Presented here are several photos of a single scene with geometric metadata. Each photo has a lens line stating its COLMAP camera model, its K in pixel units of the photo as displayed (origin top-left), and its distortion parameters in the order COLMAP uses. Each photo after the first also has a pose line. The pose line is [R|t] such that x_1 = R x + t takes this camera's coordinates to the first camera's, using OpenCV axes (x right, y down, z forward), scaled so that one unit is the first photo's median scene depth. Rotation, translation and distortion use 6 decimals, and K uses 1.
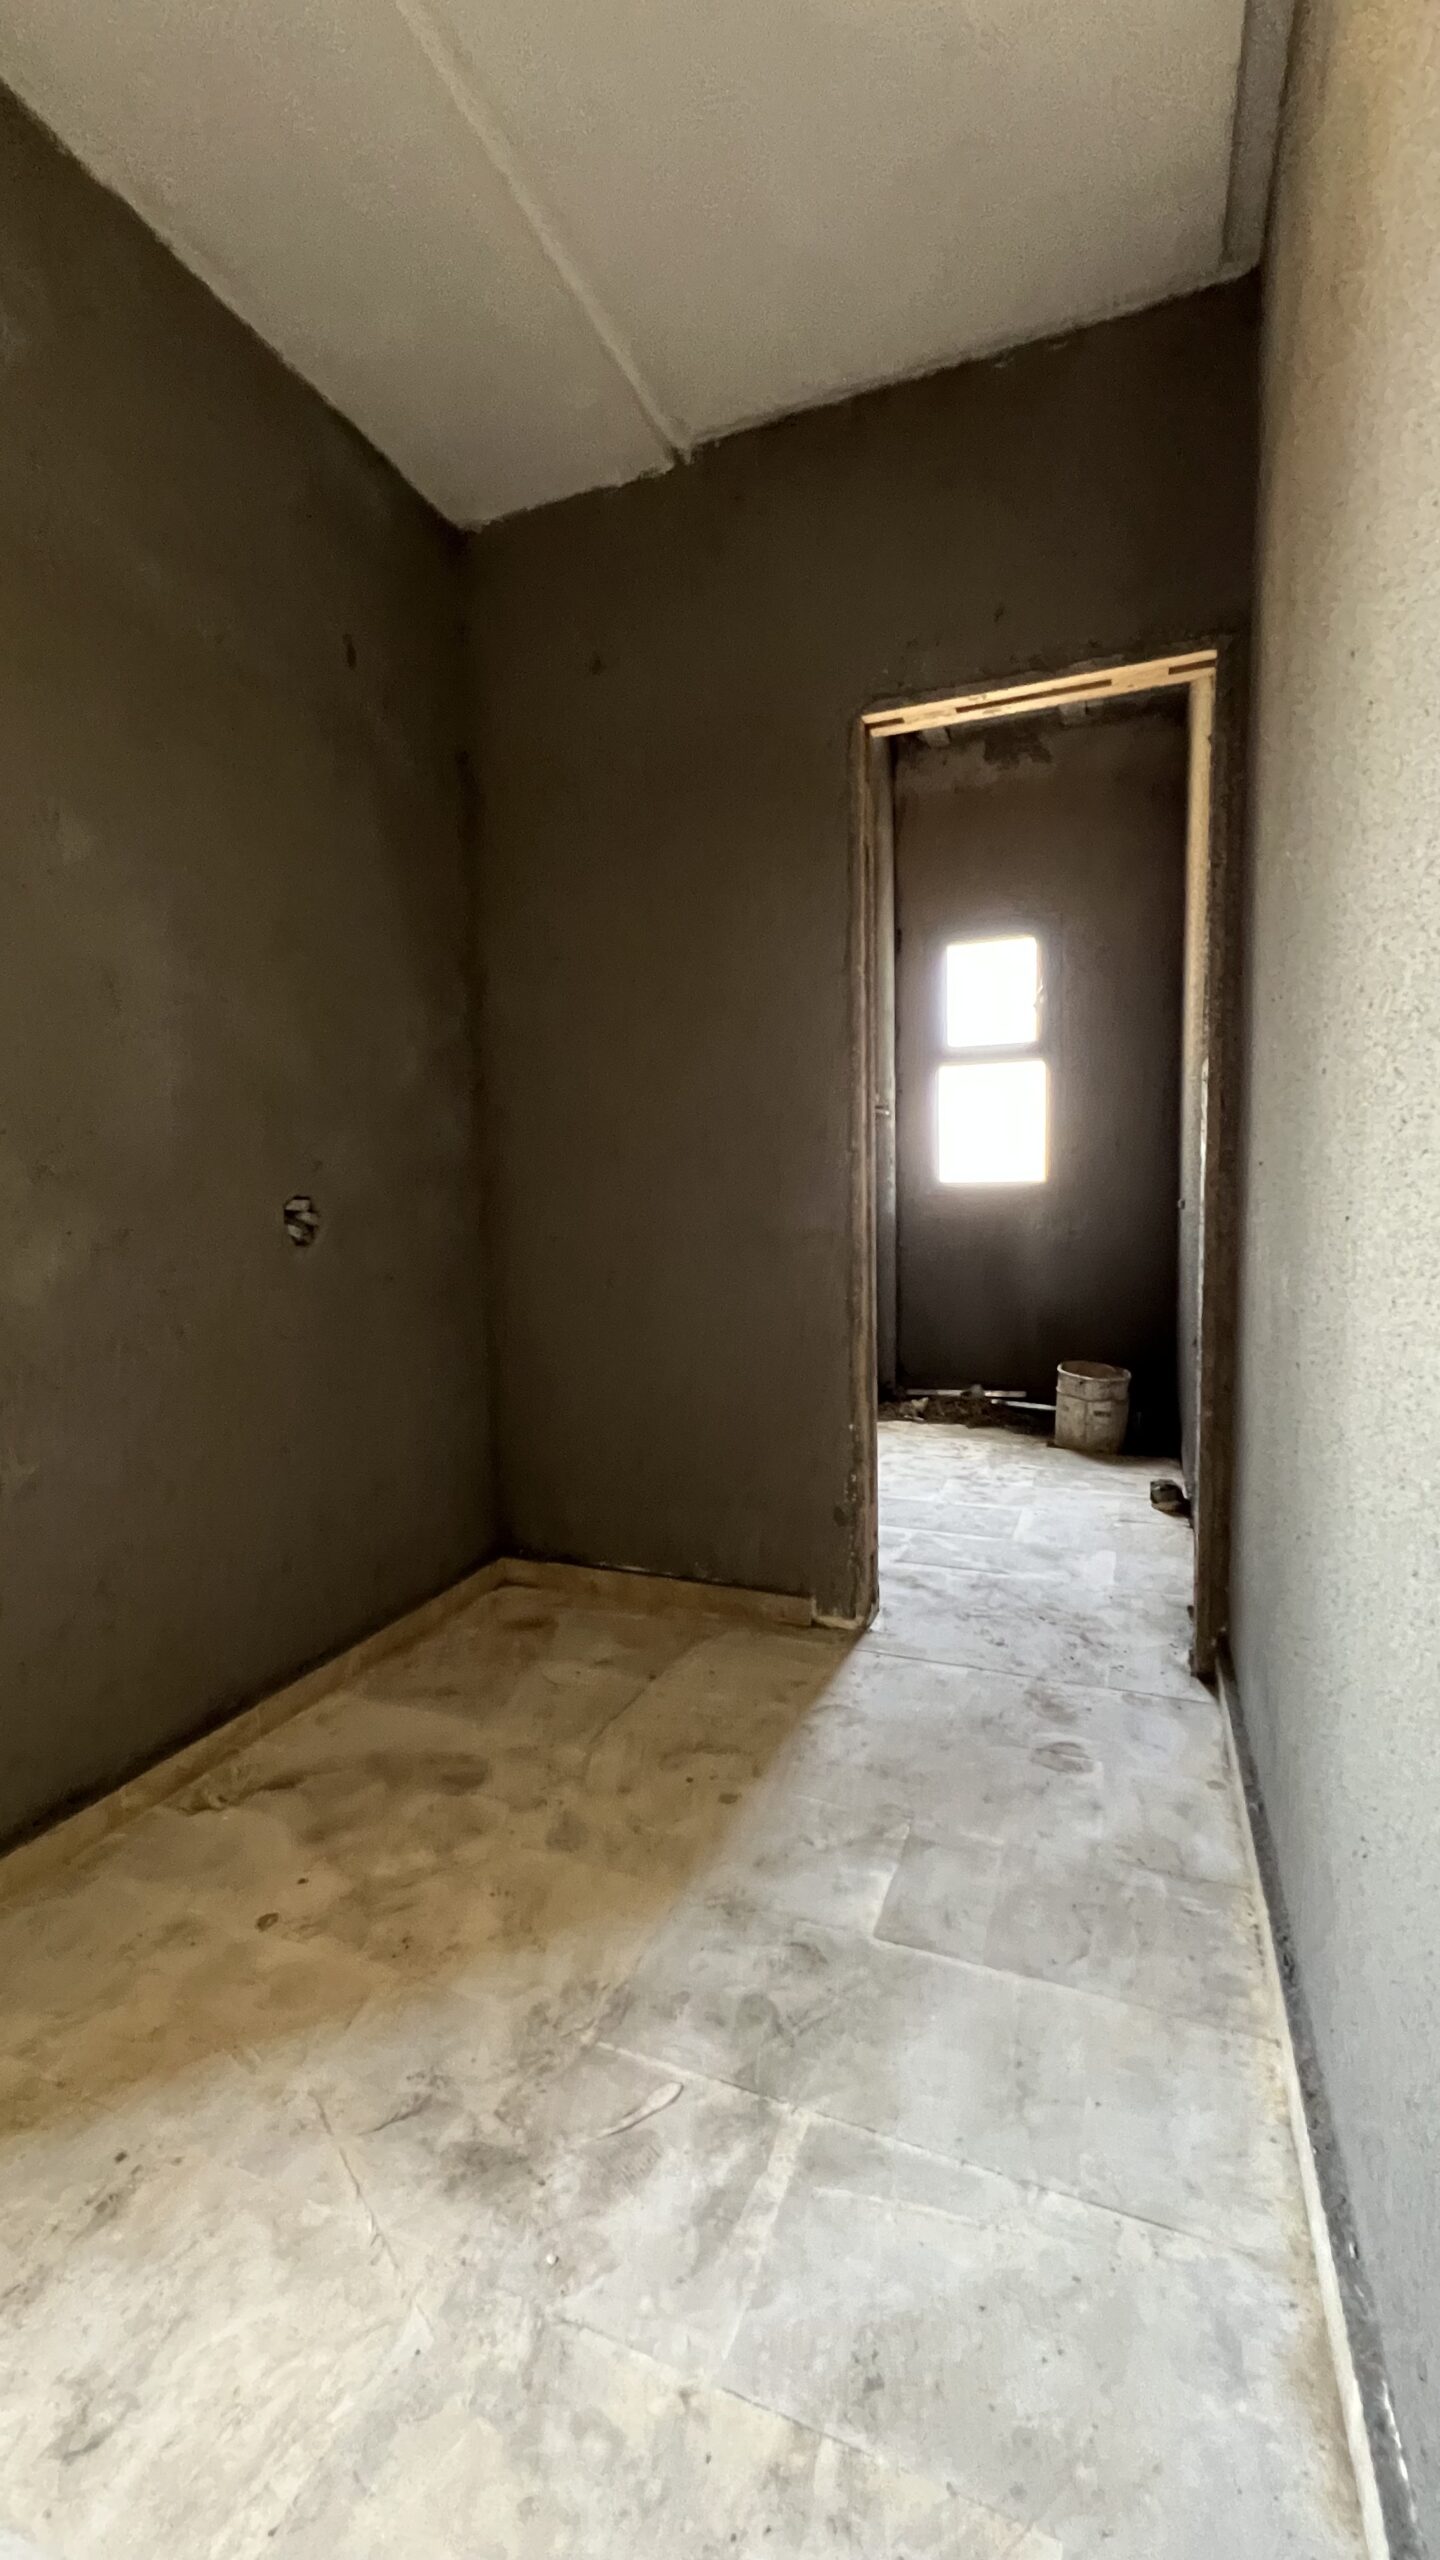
lens RADIAL K [[1026.3, 0, 724.2], [0, 1026.3, 1270.7], [0, 0, 1]] dist [0.000506, 0.000091]
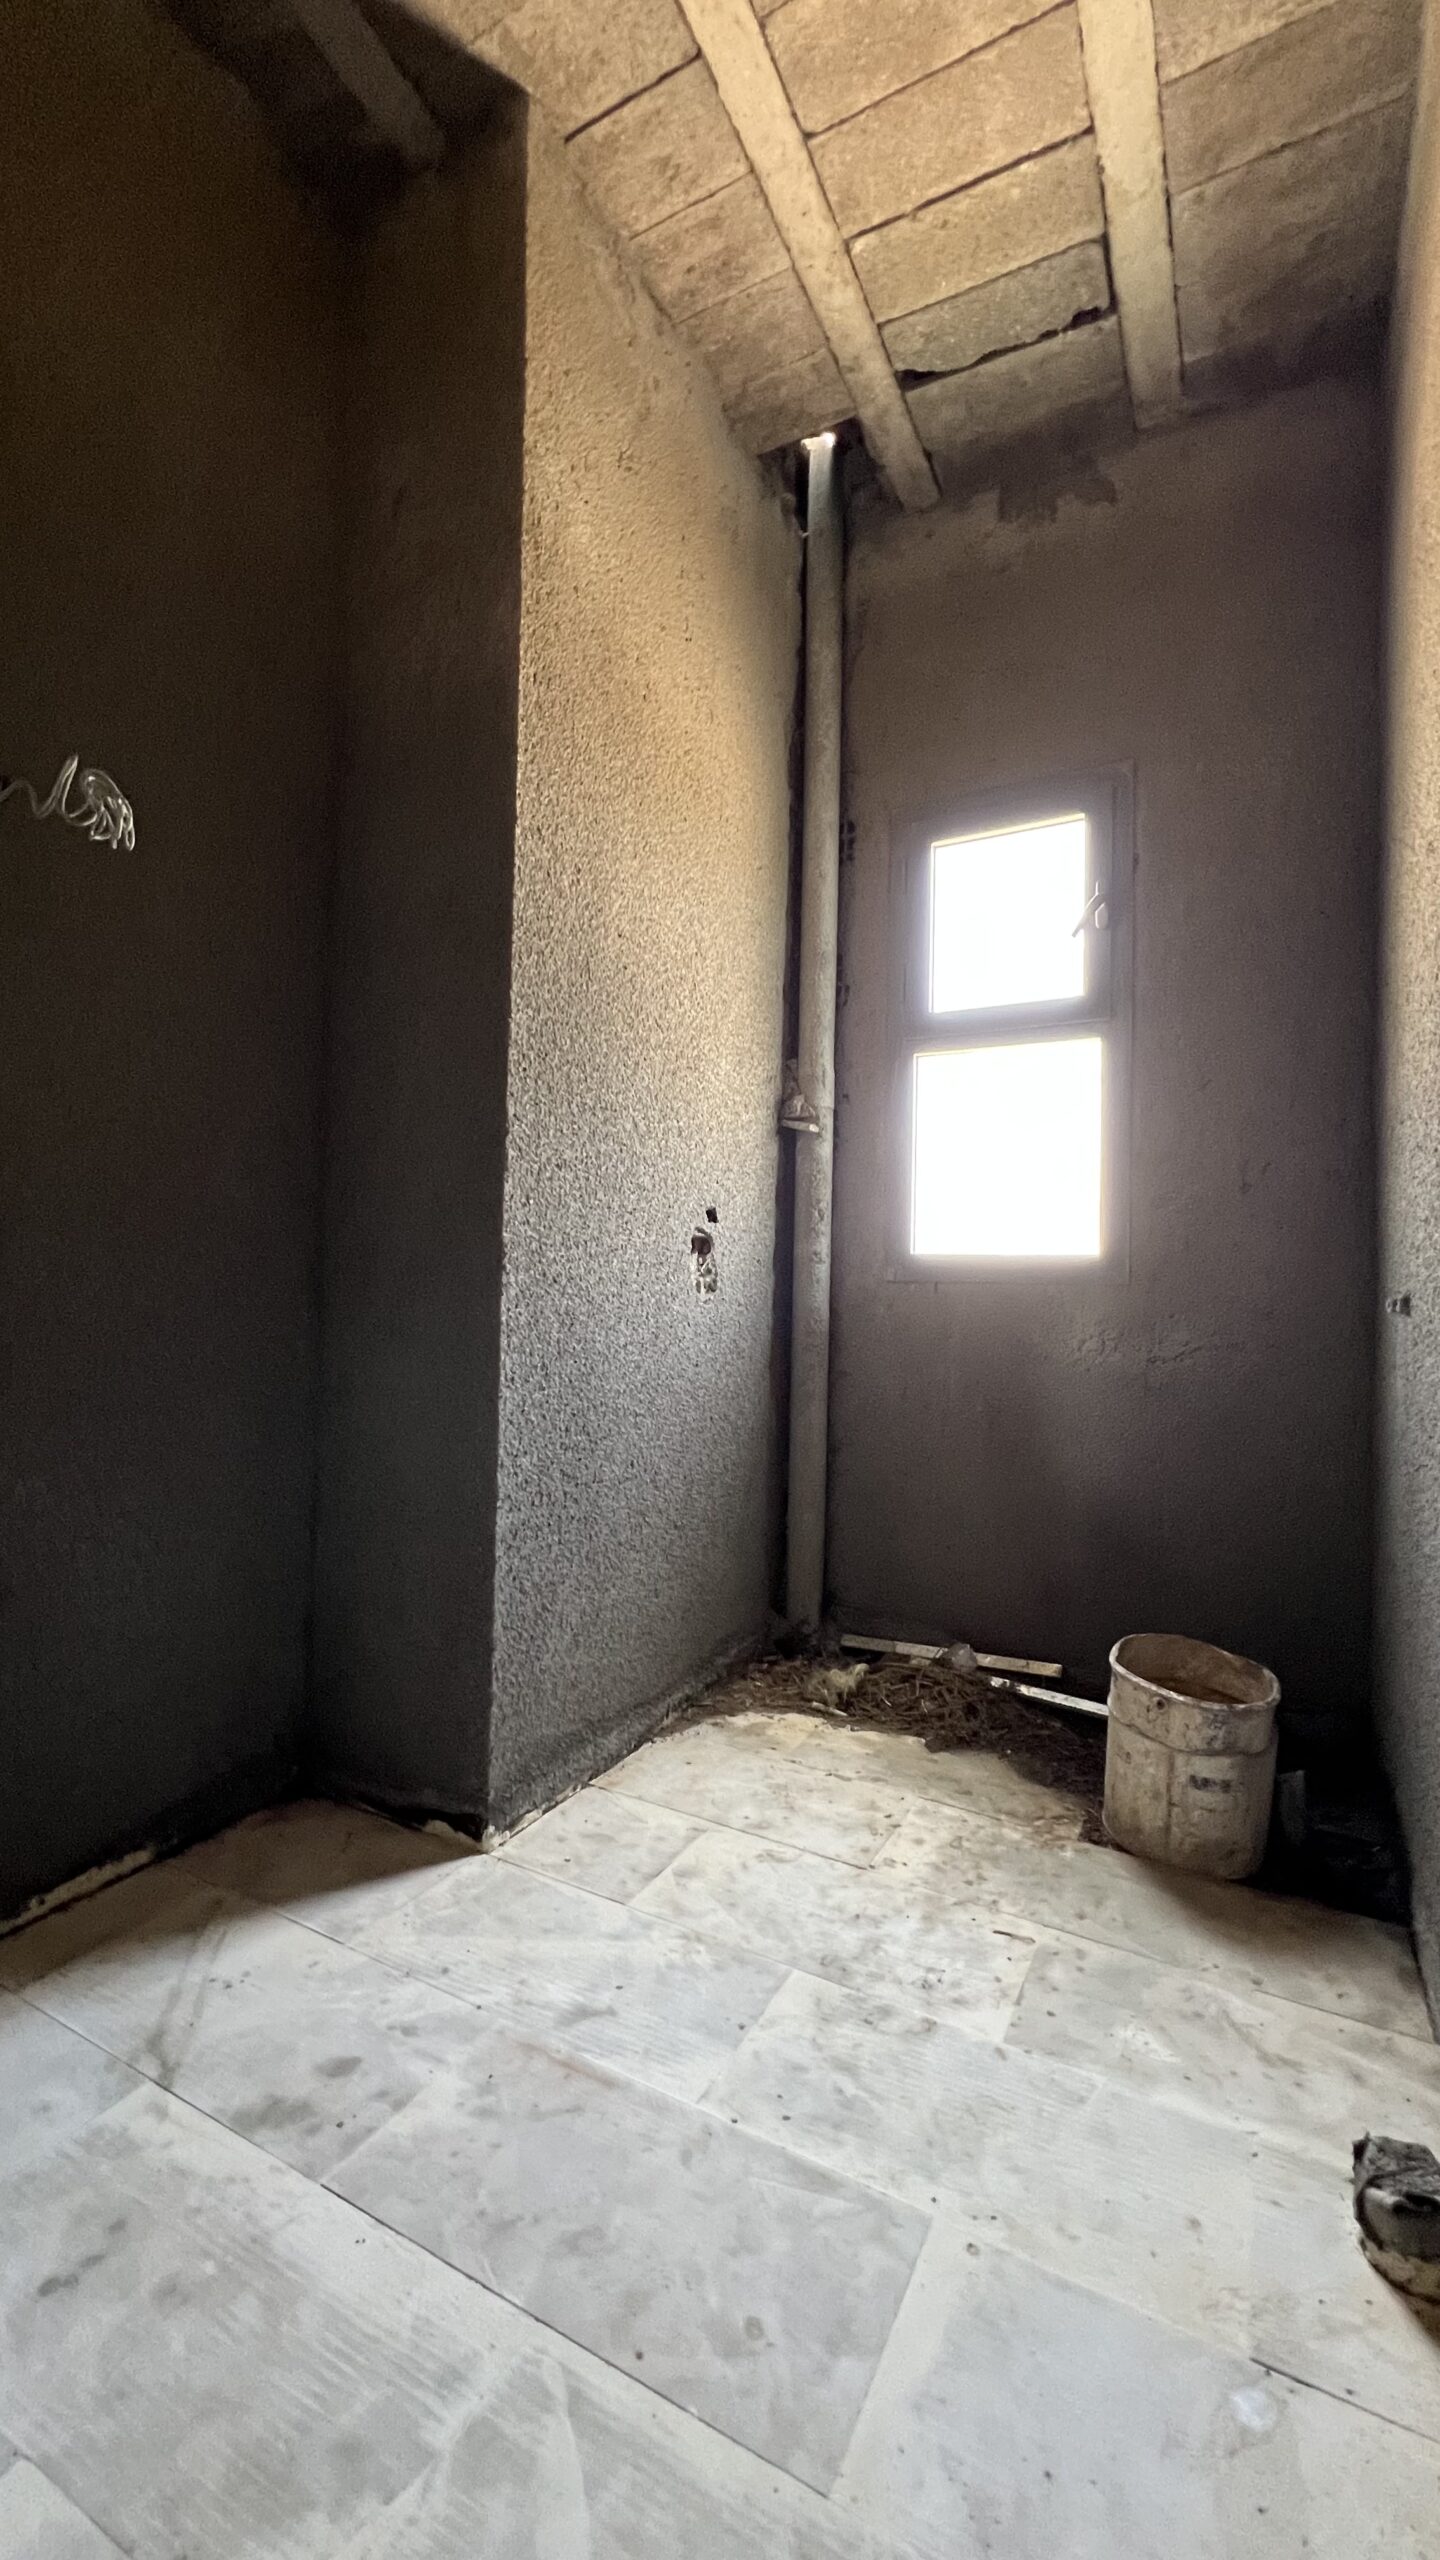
lens RADIAL K [[1025.4, 0, 724.4], [0, 1025.4, 1274.3], [0, 0, 1]] dist [-0.003660, 0.000477]
pose [[0.993277, 0.037053, -0.109675, 0.199995], [-0.048433, 0.993502, -0.102991, -0.017711], [0.105146, 0.107610, 0.988617, 0.518315]]
